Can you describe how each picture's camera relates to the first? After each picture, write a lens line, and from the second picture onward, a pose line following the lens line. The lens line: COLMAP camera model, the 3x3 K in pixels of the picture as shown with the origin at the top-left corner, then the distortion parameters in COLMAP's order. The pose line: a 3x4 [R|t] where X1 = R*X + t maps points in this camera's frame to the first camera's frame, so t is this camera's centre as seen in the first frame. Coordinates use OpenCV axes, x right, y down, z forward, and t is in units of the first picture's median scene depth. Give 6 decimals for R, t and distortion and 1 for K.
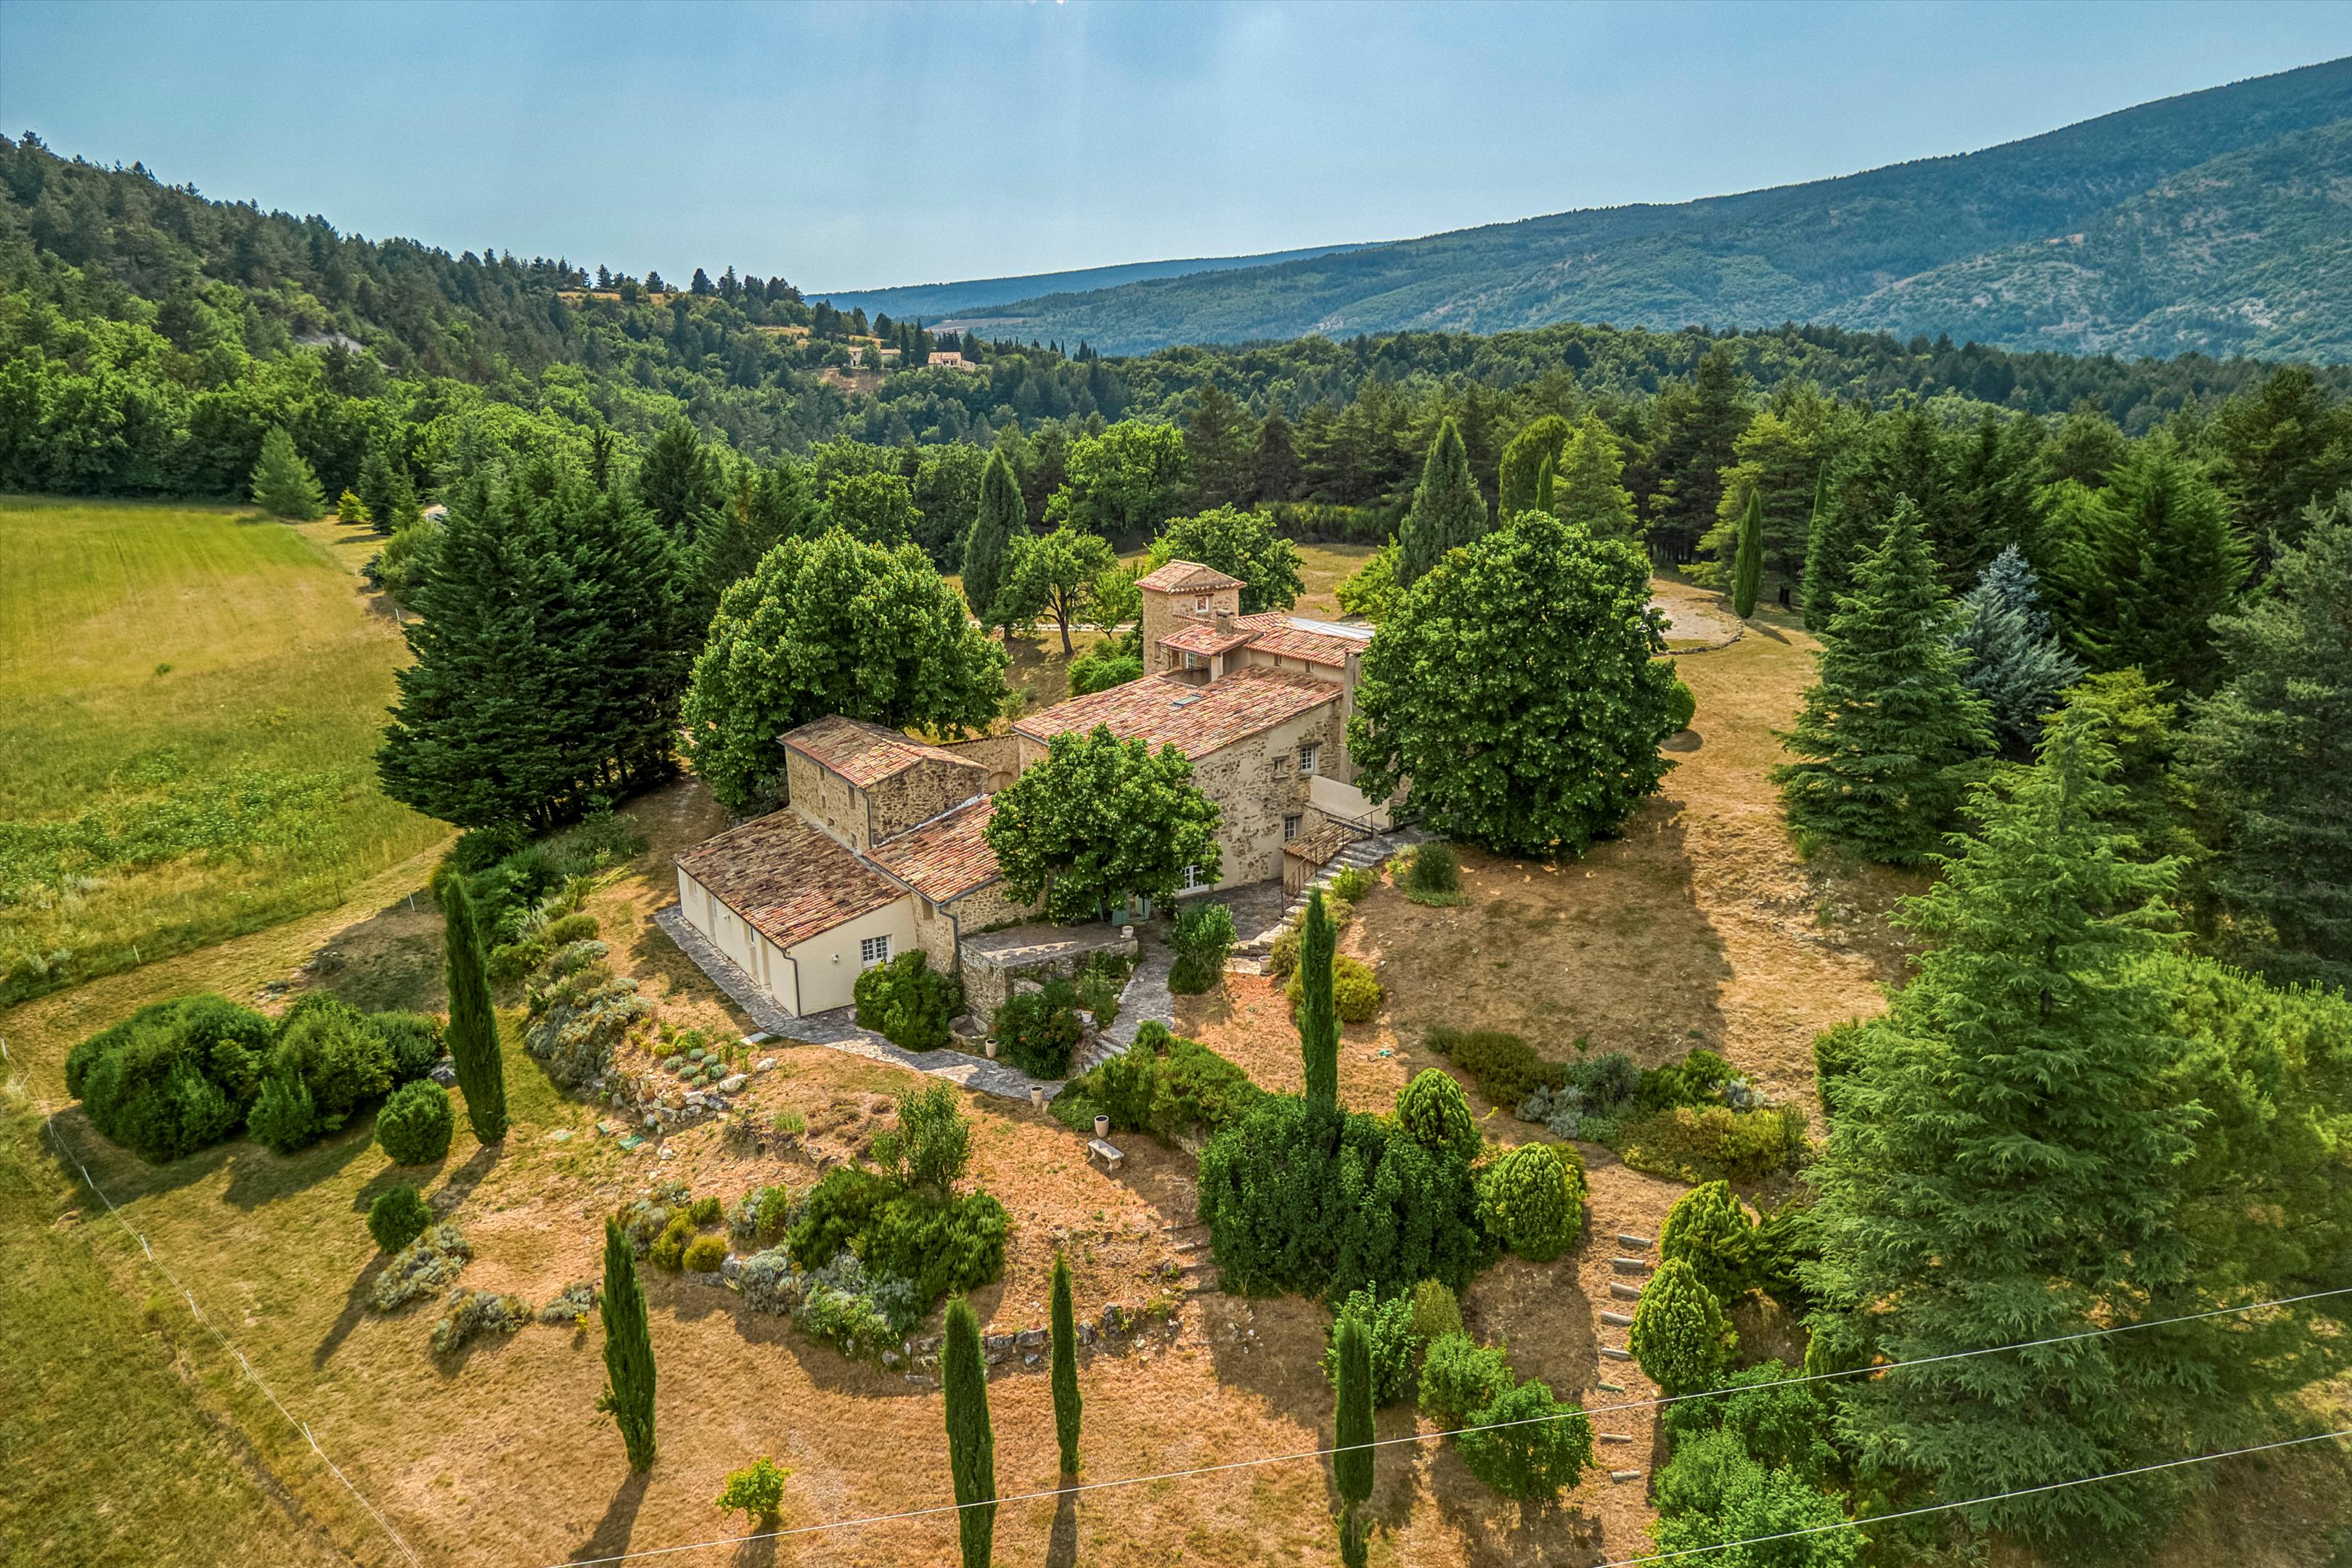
lens RADIAL K [[1705.2, 0, 1218.8], [0, 1705.2, 831.8], [0, 0, 1]] dist [0.015919, -0.003168]
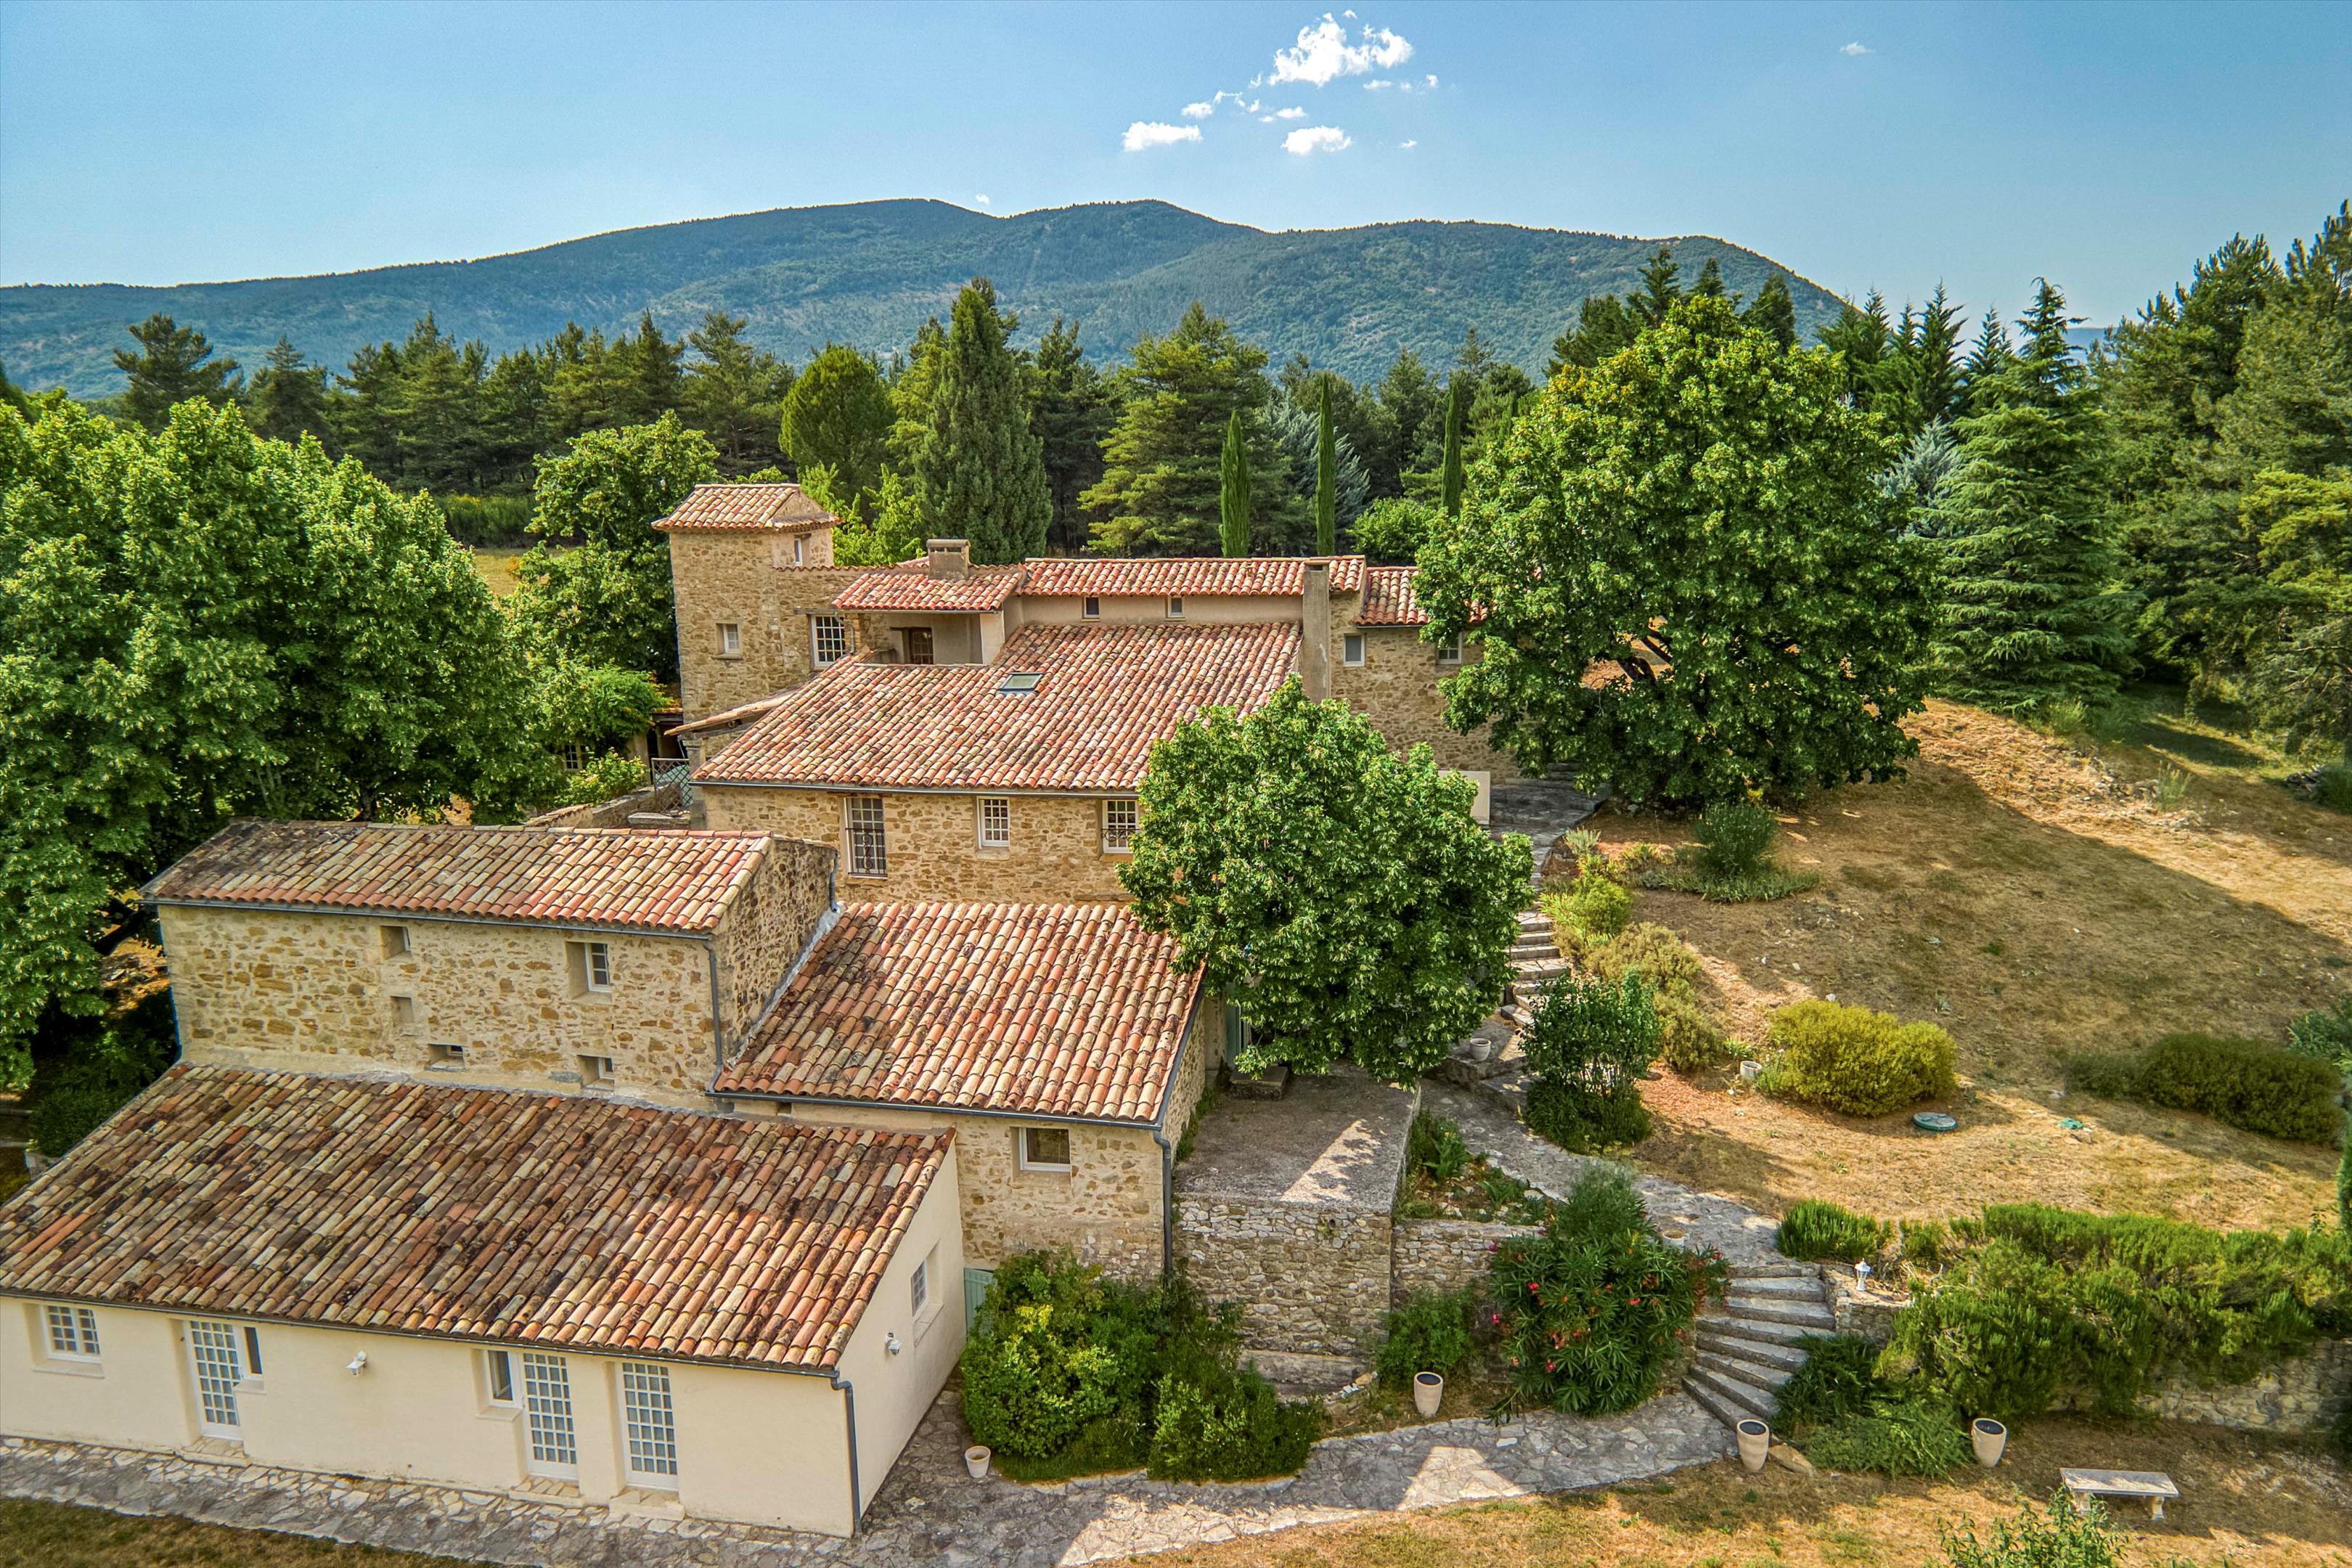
lens RADIAL K [[1705.2, 0, 1218.8], [0, 1705.2, 831.8], [0, 0, 1]] dist [0.015919, -0.003168]
pose [[0.710100, -0.158703, 0.685982, -0.417427], [0.197883, 0.979981, 0.021879, -0.033544], [-0.675722, 0.120208, 0.727290, 0.639729]]
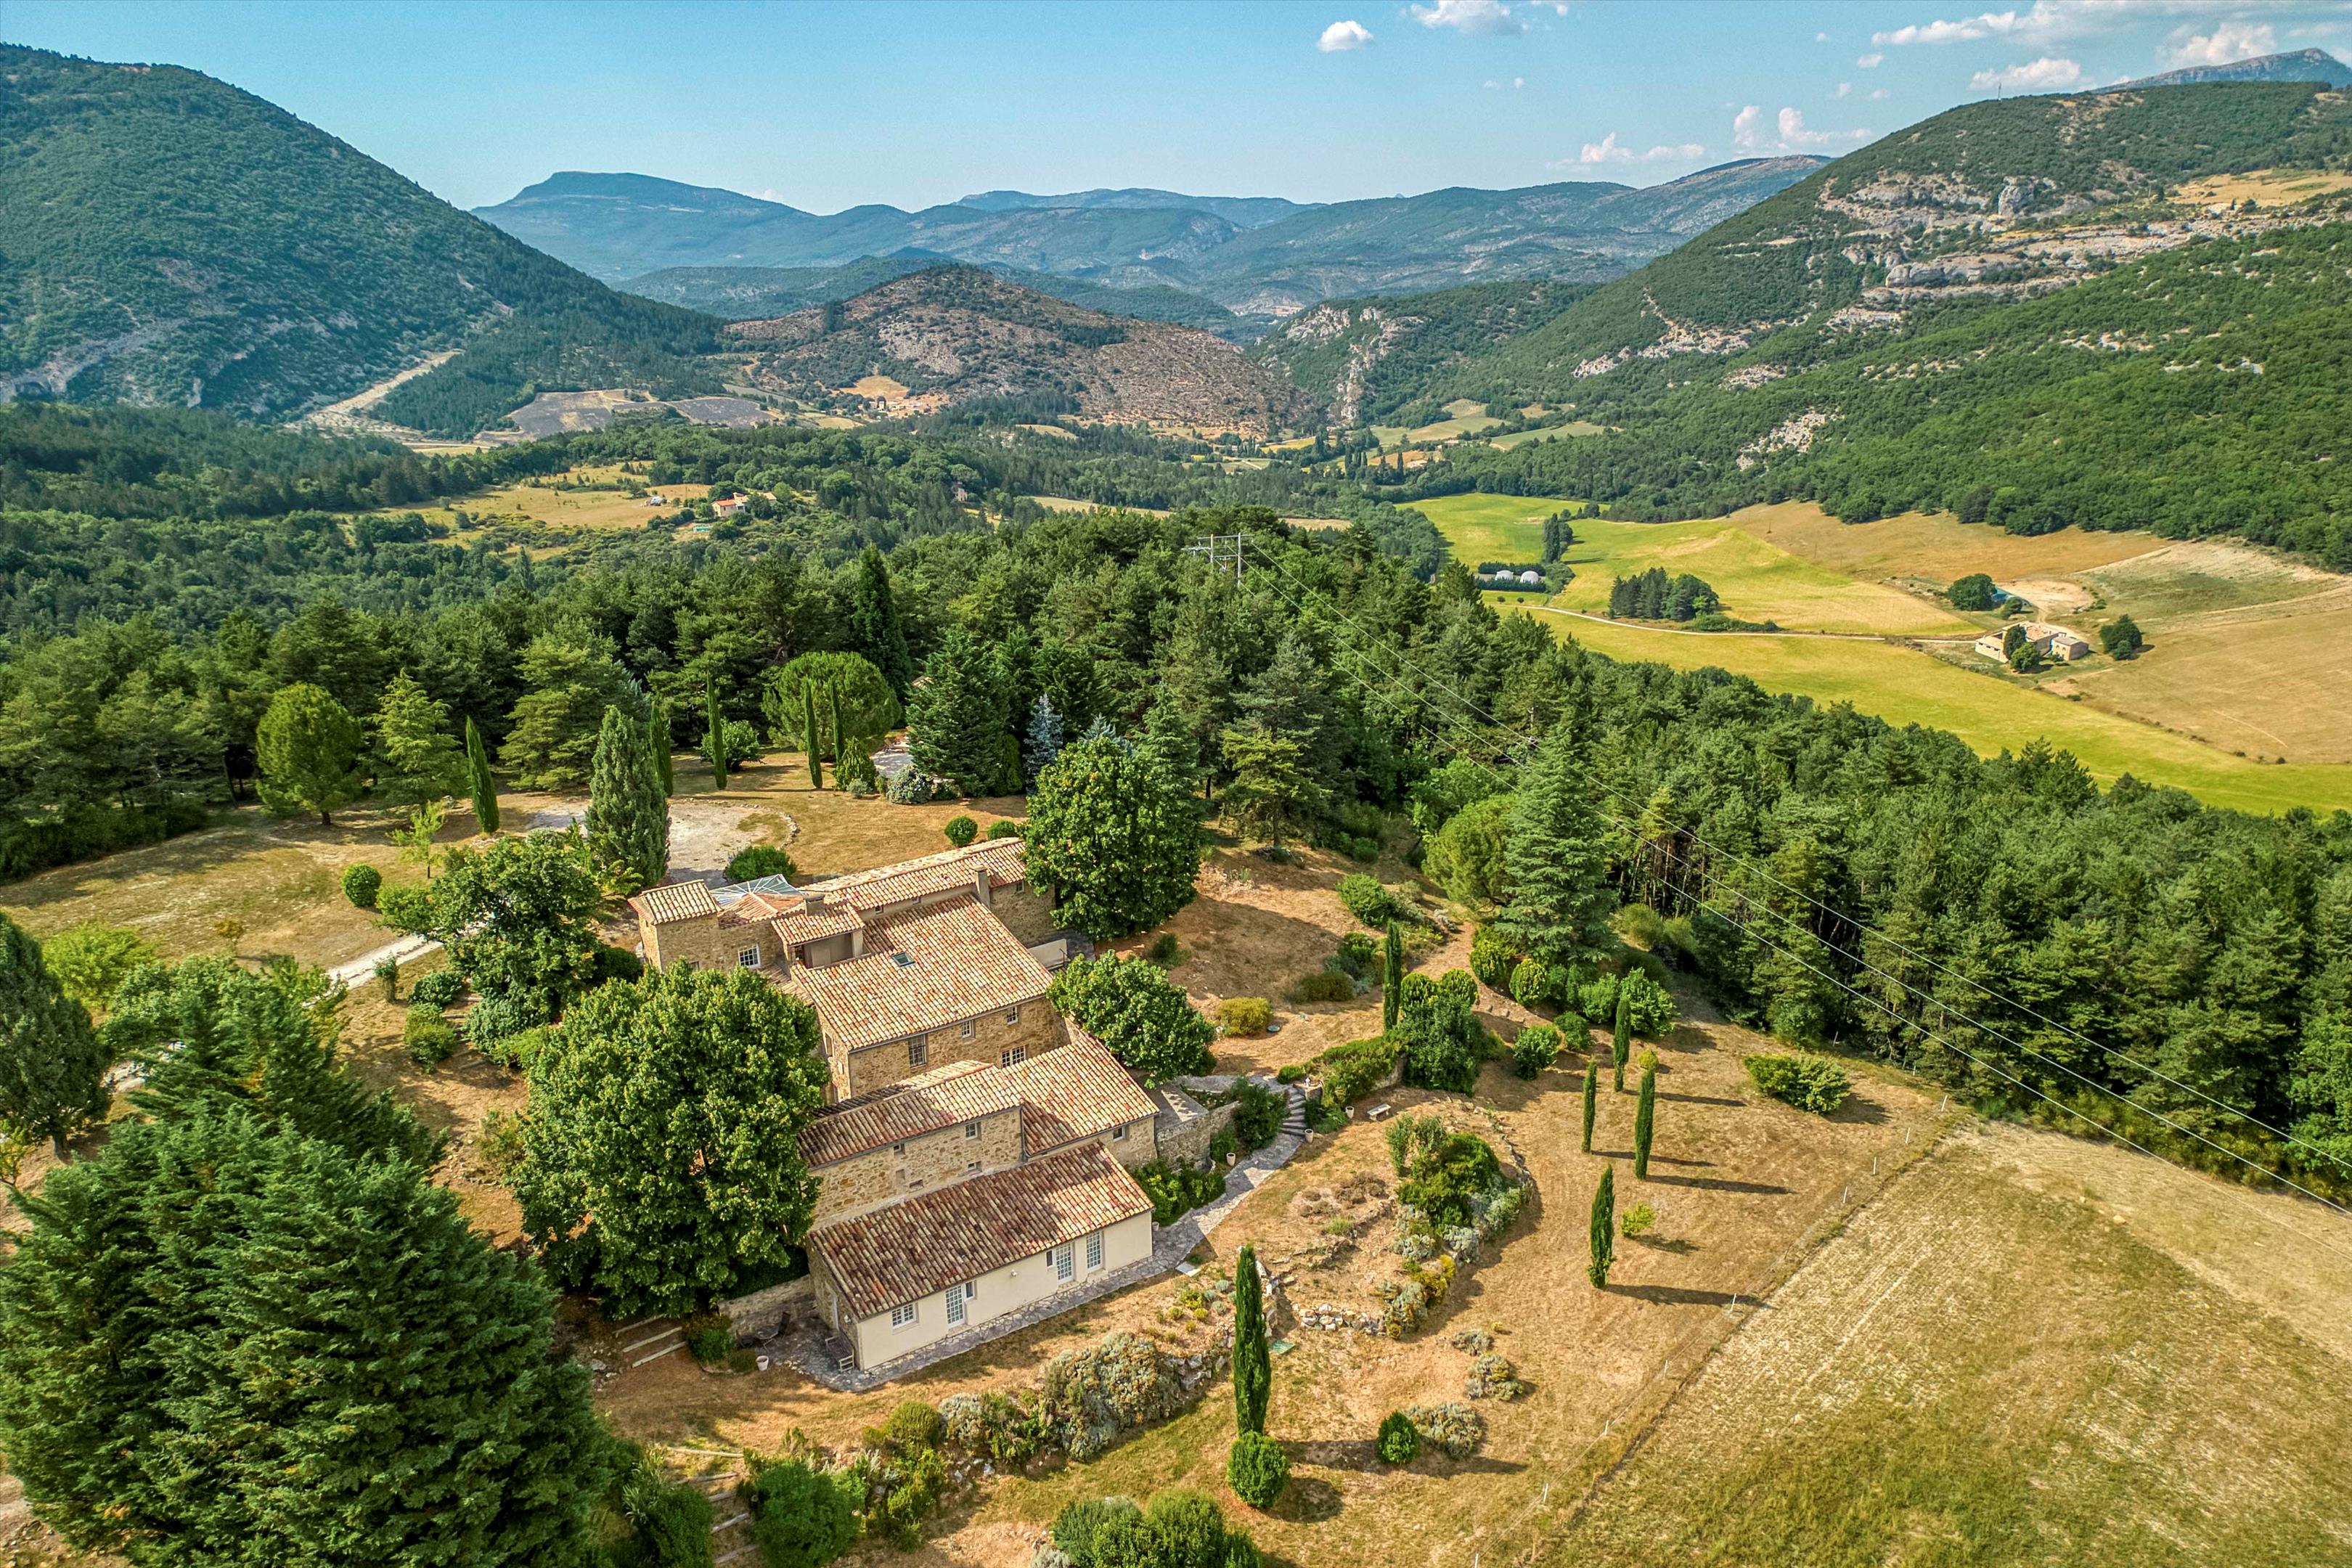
lens RADIAL K [[1705.2, 0, 1218.8], [0, 1705.2, 831.8], [0, 0, 1]] dist [0.015919, -0.003168]
pose [[-0.029308, -0.333279, 0.942373, -1.354111], [0.272571, 0.904384, 0.328321, -0.588948], [-0.961689, 0.266486, 0.064336, 0.768456]]
